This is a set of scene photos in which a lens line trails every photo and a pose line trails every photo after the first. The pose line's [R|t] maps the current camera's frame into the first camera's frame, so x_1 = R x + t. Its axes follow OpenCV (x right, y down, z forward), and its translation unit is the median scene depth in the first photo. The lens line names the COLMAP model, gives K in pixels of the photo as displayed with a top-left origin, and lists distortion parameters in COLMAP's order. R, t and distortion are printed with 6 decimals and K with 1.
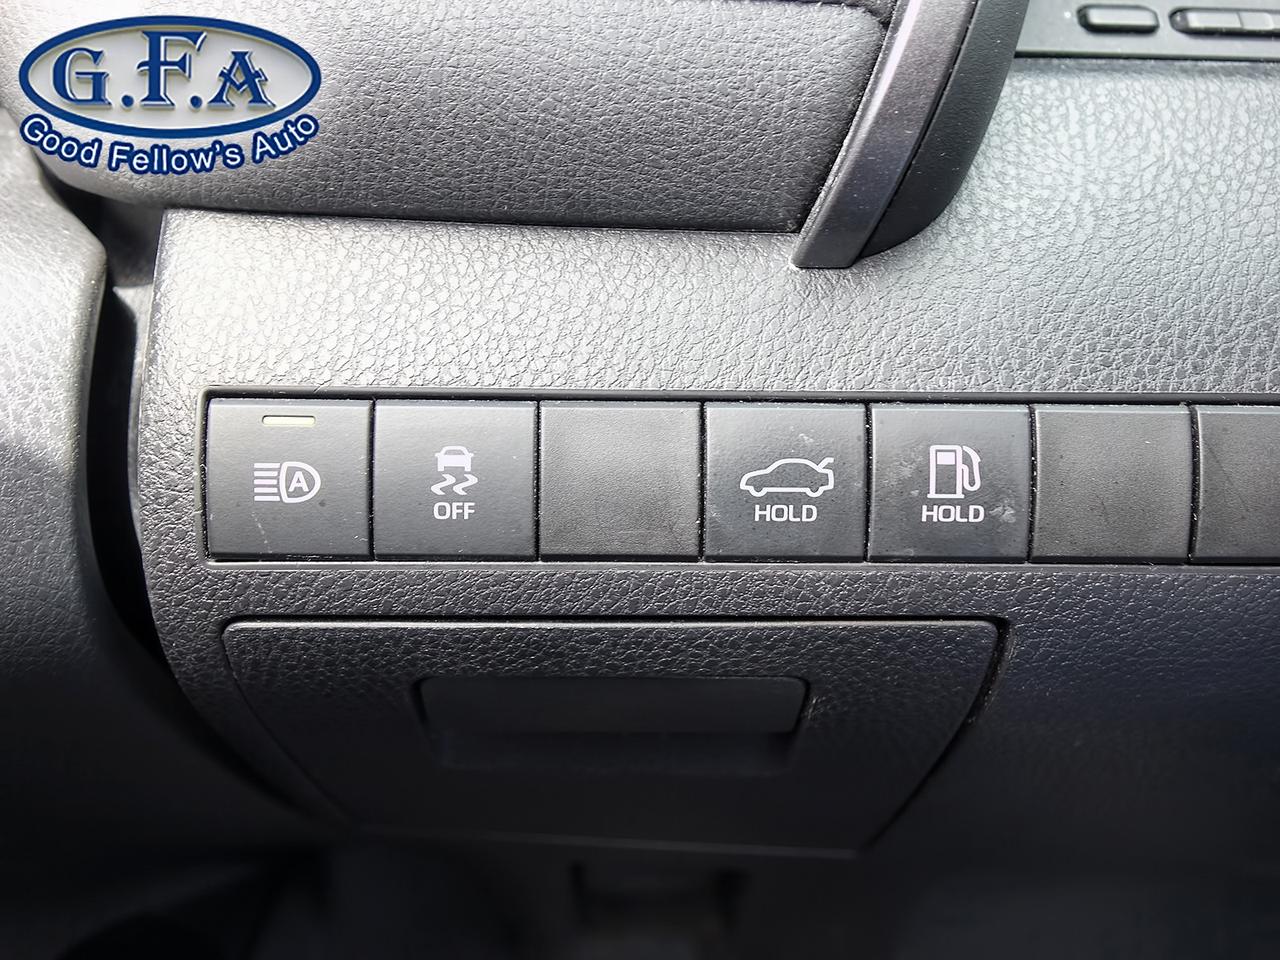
lens RADIAL K [[1414.8, 0, 636.5], [0, 1414.8, 483.3], [0, 0, 1]] dist [-0.034893, 0.000000]
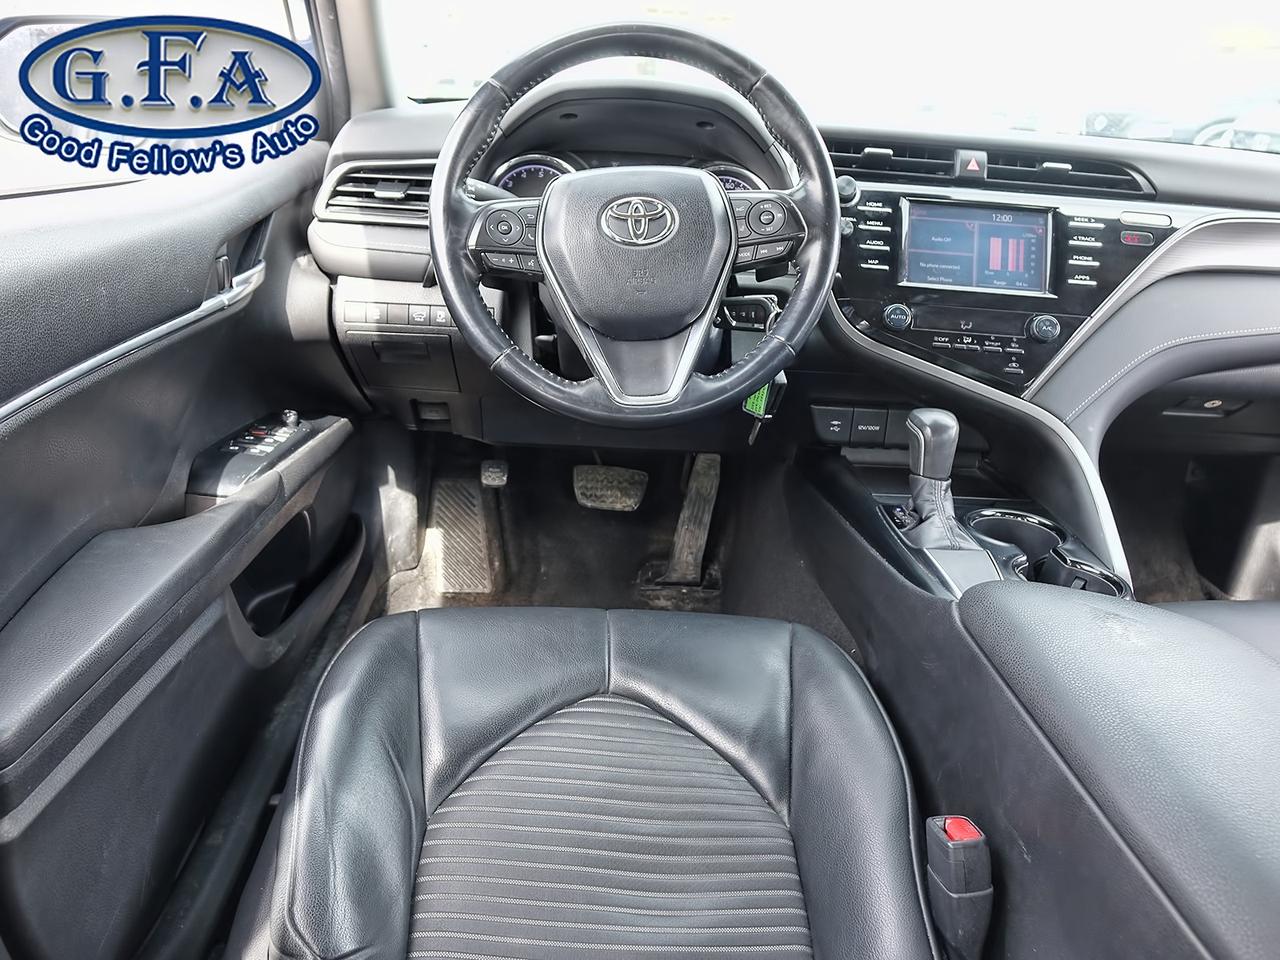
lens RADIAL K [[986.6, 0, 636.7], [0, 986.6, 477.2], [0, 0, 1]] dist [-0.008725, 0.008728]
pose [[0.998309, 0.033591, 0.047441, 1.082157], [-0.037803, 0.995143, 0.090887, 0.349326], [-0.044158, -0.092527, 0.994731, -4.587887]]
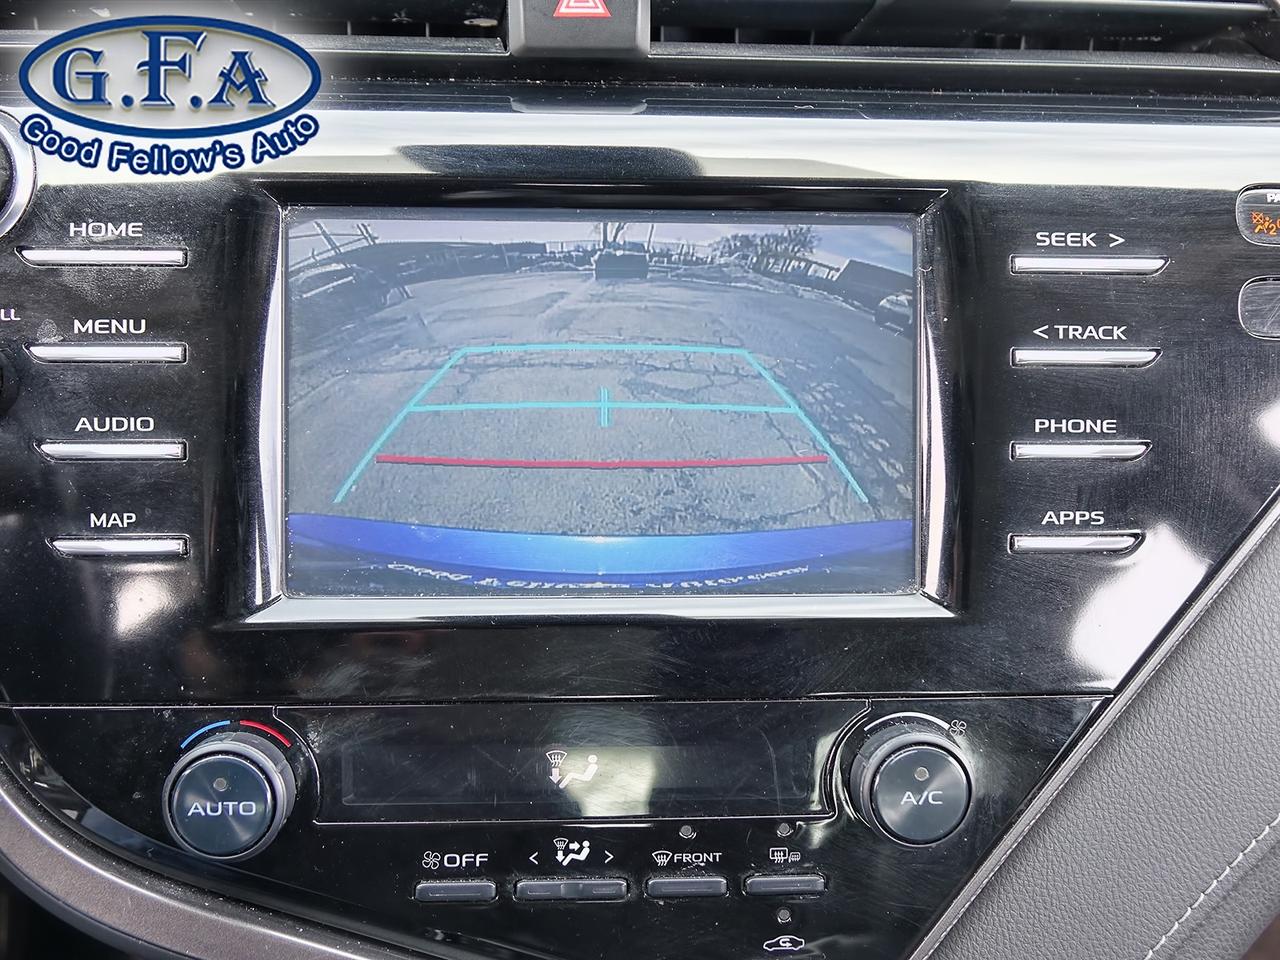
lens RADIAL K [[1233.1, 0, 638.5], [0, 1233.1, 479.4], [0, 0, 1]] dist [-0.016119, 0.000000]
pose [[0.989578, -0.062760, 0.129601, 3.048263], [0.028018, 0.966741, 0.254217, -0.793731], [-0.141246, -0.247936, 0.958424, -0.523179]]
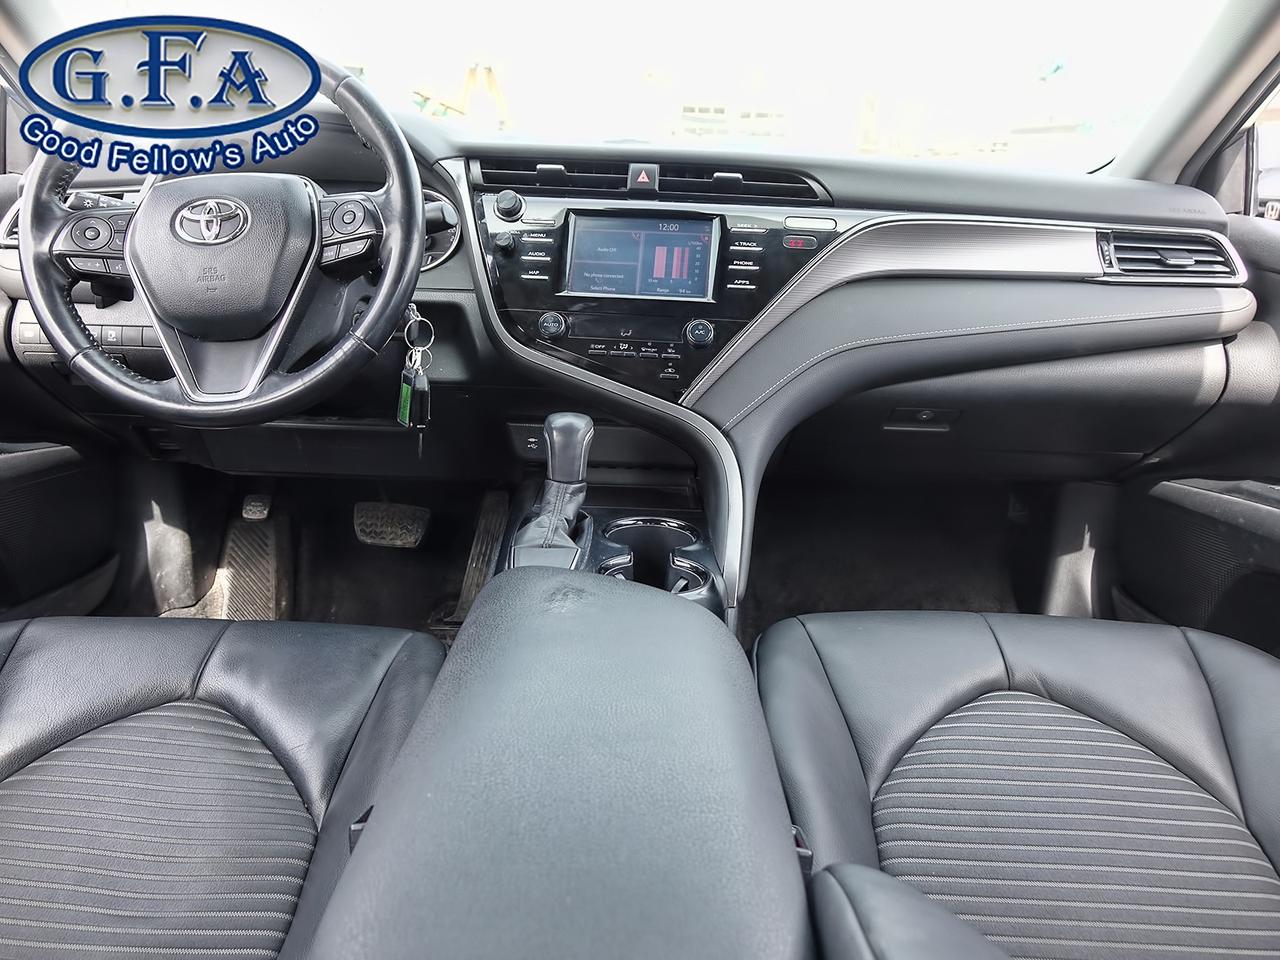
lens RADIAL K [[986.6, 0, 637.9], [0, 986.6, 477.8], [0, 0, 1]] dist [-0.008725, 0.008728]
pose [[0.999657, 0.023921, -0.010616, 3.285139], [-0.023882, 0.999708, 0.003782, 0.710985], [0.010703, -0.003528, 0.999936, -4.551014]]
